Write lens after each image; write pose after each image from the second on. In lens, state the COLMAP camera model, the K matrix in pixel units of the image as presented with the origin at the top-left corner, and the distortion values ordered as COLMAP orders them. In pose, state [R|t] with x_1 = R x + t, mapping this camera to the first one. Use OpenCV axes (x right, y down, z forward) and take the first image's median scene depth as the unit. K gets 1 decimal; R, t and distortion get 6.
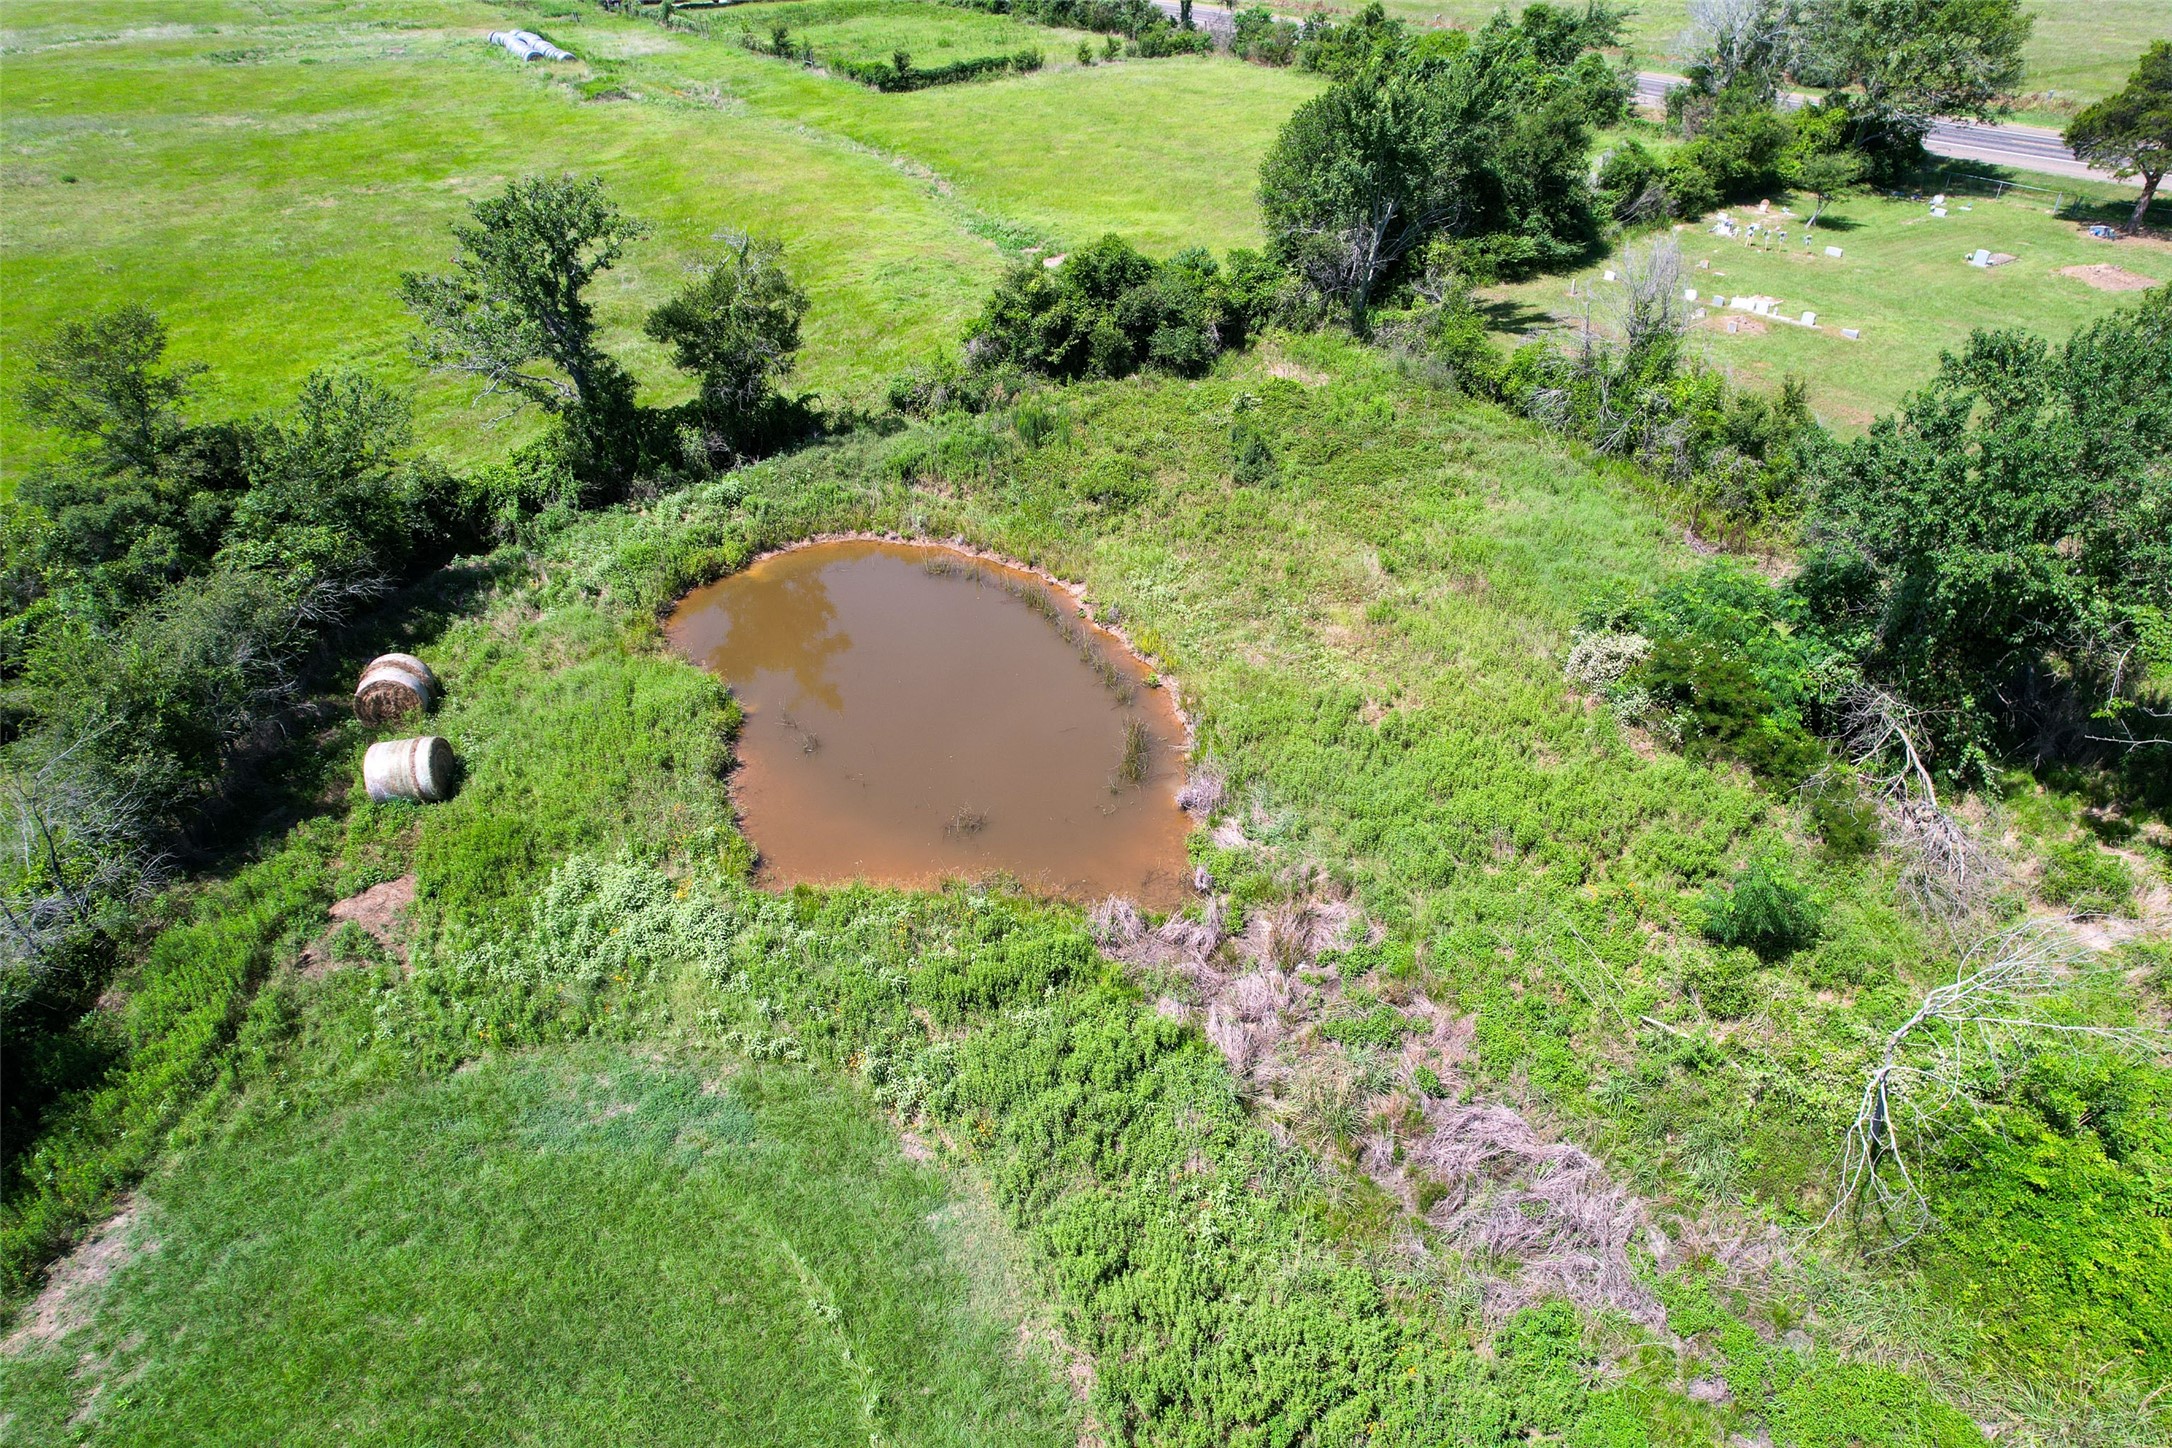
lens RADIAL K [[1468.6, 0, 1150.3], [0, 1468.6, 770.4], [0, 0, 1]] dist [-0.079399, 0.079635]
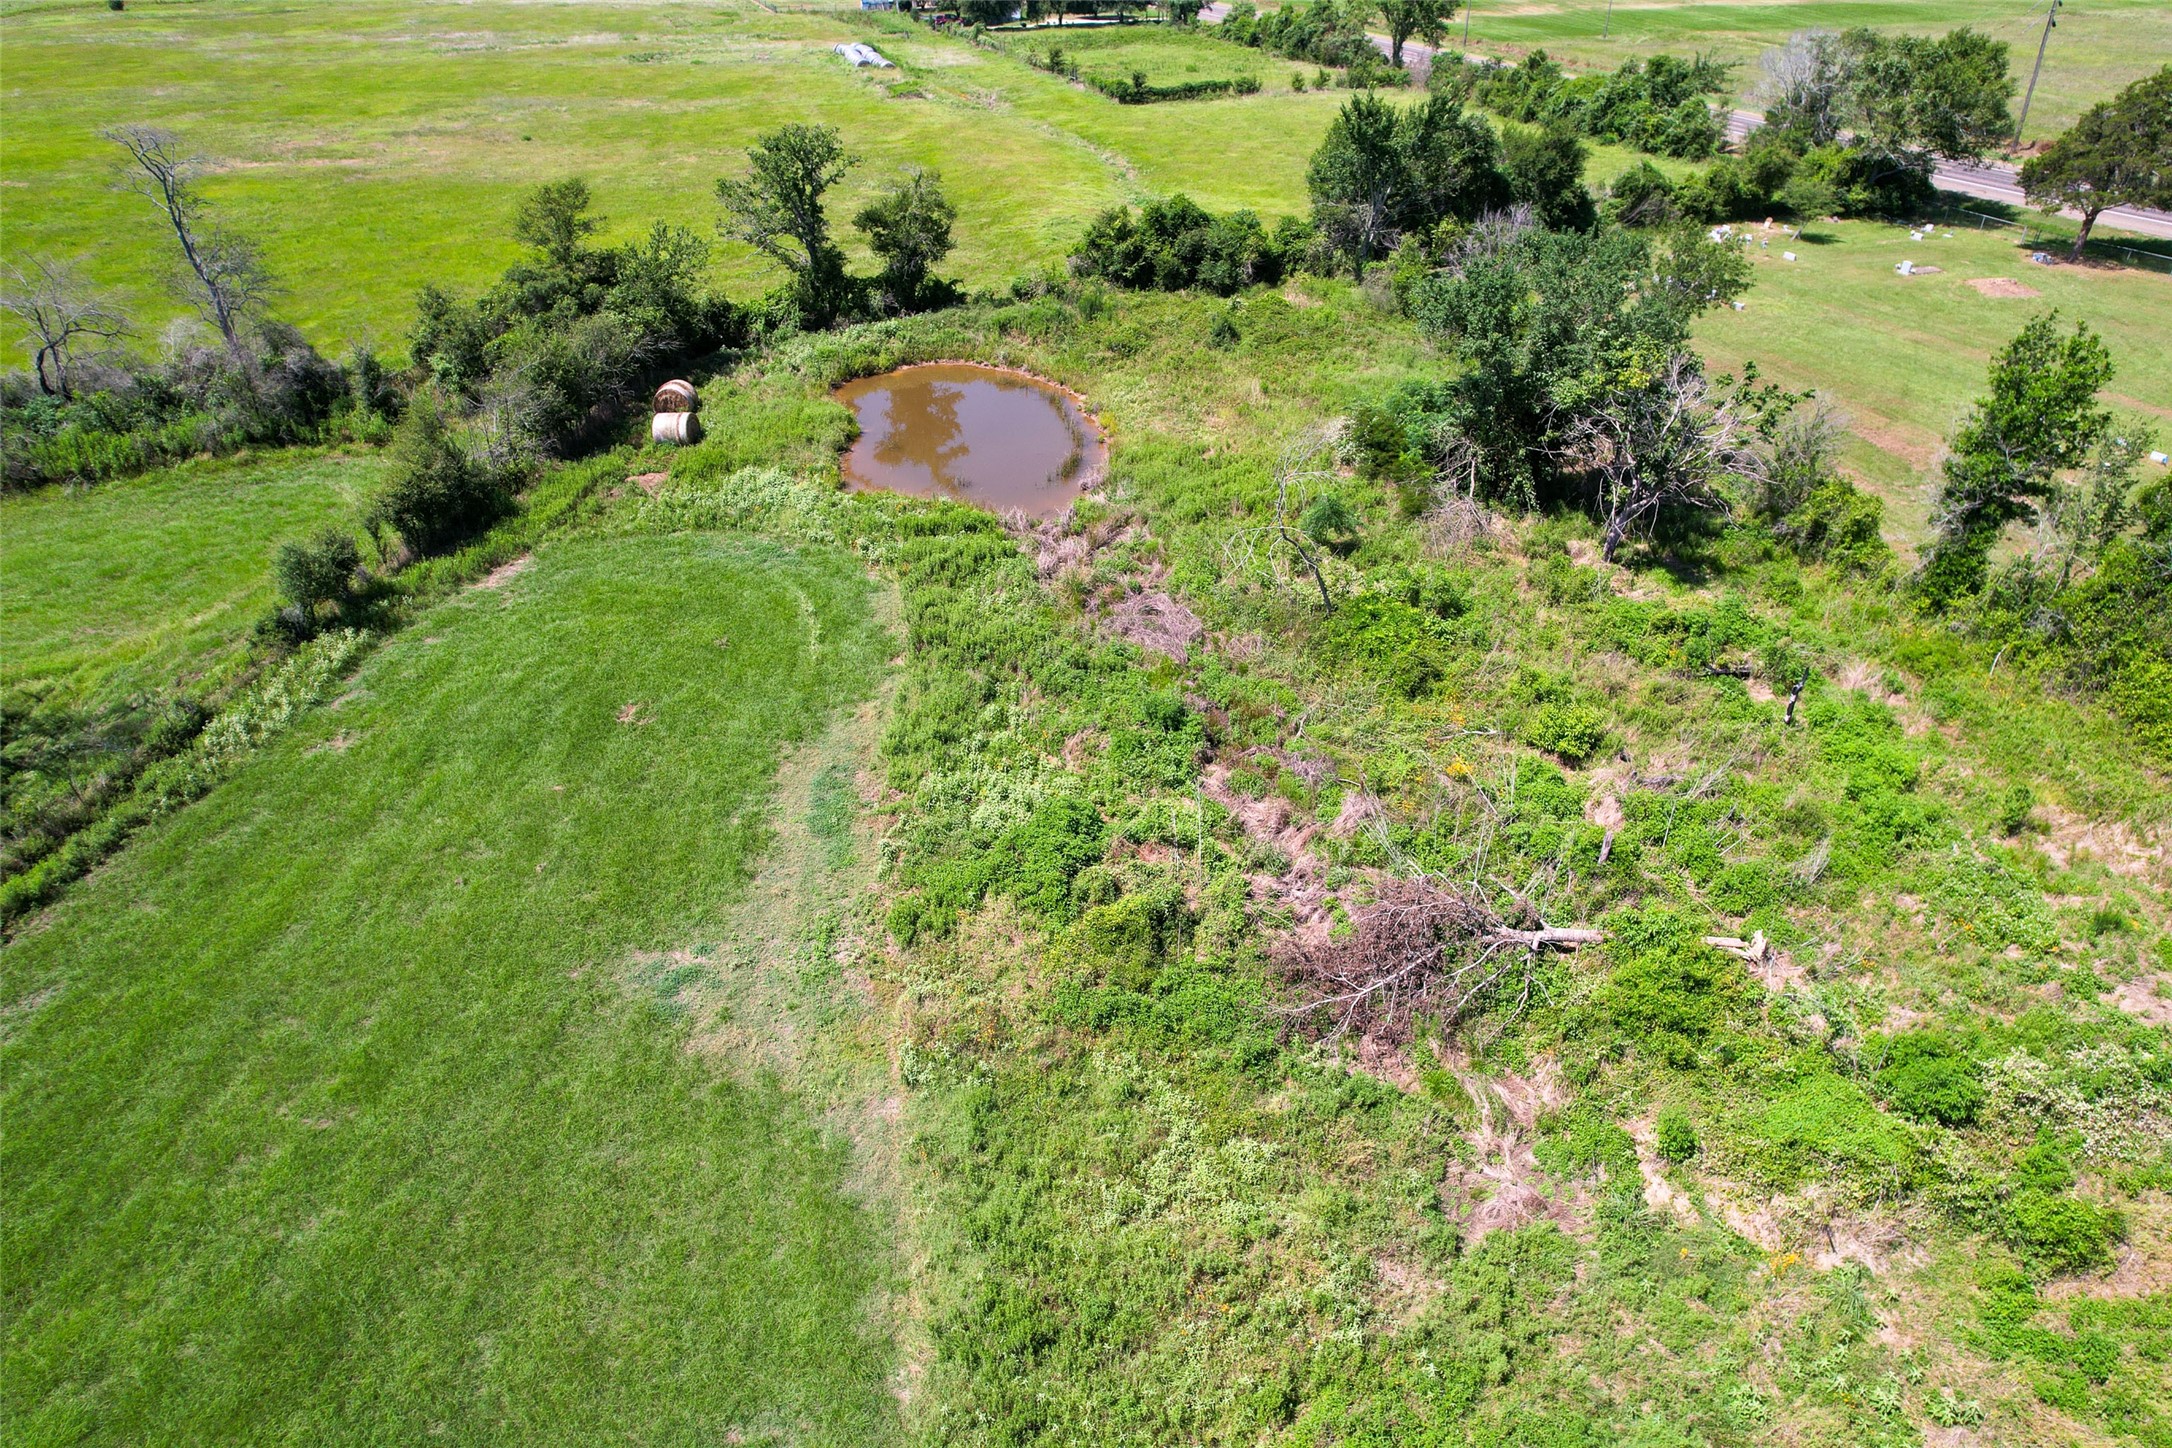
lens RADIAL K [[1385.8, 0, 1096.0], [0, 1385.8, 720.8], [0, 0, 1]] dist [-0.070532, 0.064890]
pose [[0.973306, 0.131059, -0.188412, 0.256652], [-0.135698, 0.990679, -0.011878, 0.211531], [0.185100, 0.037128, 0.982018, -0.400738]]
